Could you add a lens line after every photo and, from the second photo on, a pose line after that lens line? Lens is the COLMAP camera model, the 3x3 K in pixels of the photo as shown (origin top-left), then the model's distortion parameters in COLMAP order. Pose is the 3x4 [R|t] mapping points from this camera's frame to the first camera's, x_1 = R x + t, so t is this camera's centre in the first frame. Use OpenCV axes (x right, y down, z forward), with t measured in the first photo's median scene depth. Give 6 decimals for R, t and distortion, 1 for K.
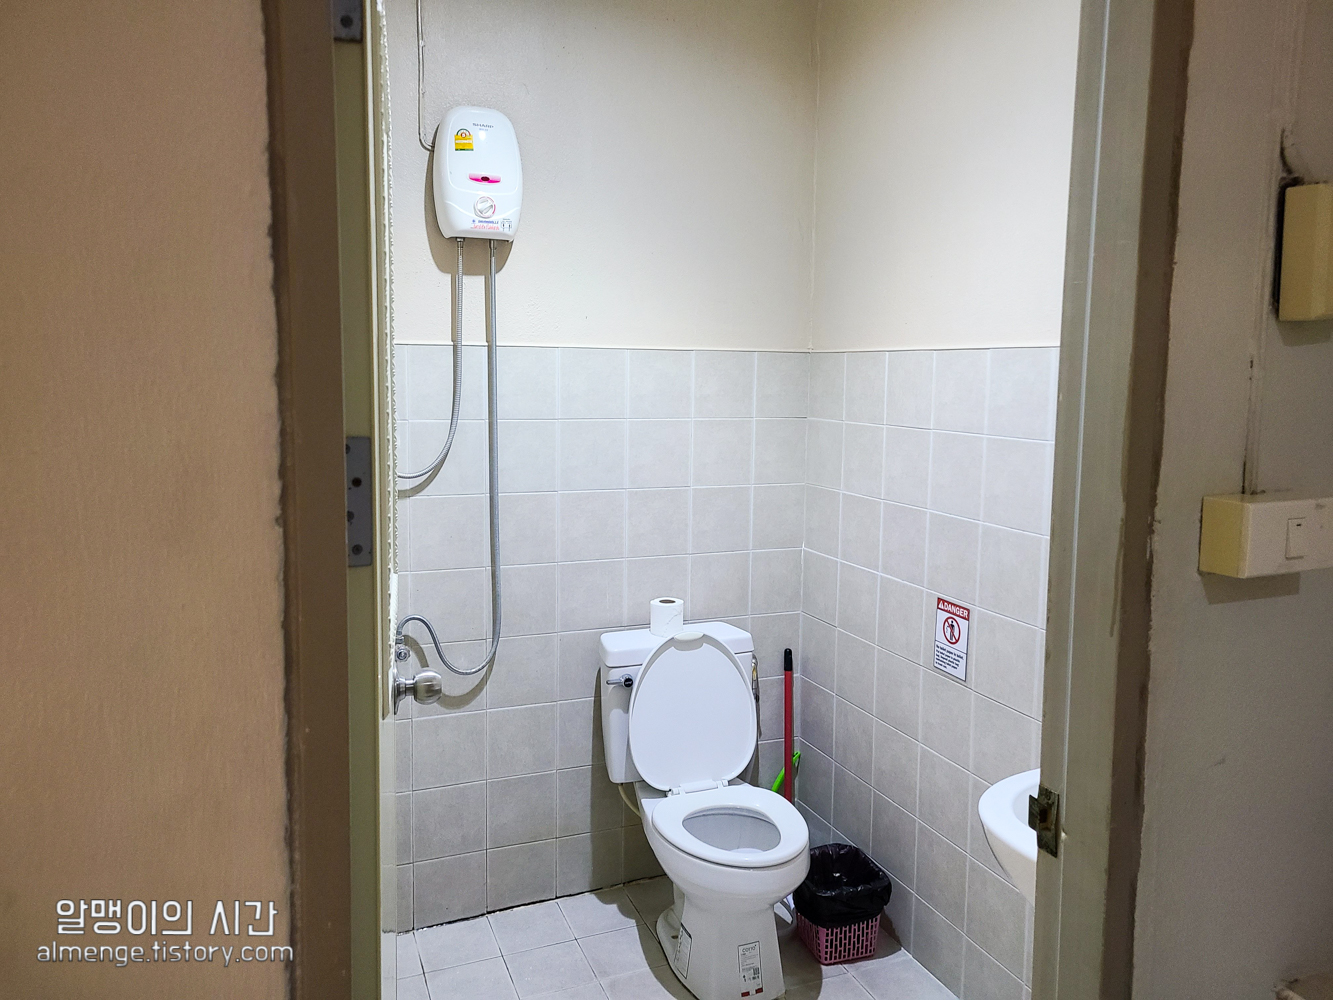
lens RADIAL K [[978.4, 0, 665.6], [0, 978.4, 496.3], [0, 0, 1]] dist [0.055320, -0.038598]
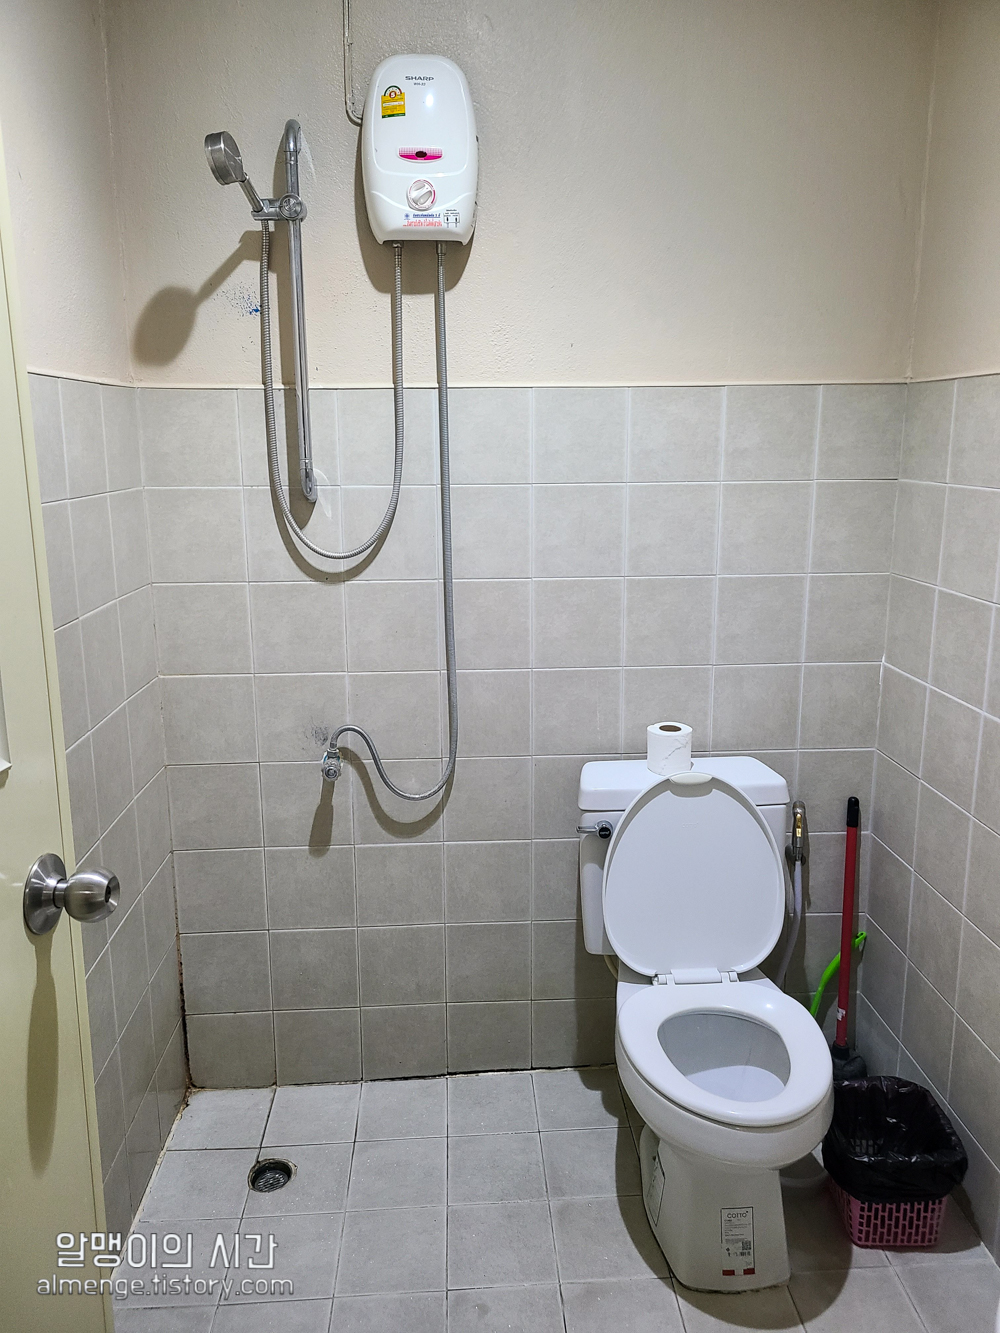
lens RADIAL K [[978.4, 0, 501.7], [0, 978.4, 657.0], [0, 0, 1]] dist [0.055320, -0.038598]
pose [[0.947979, 0.051488, -0.314140, 0.116776], [-0.021789, 0.995014, 0.097329, -0.018380], [0.317585, -0.085421, 0.944375, 0.259680]]
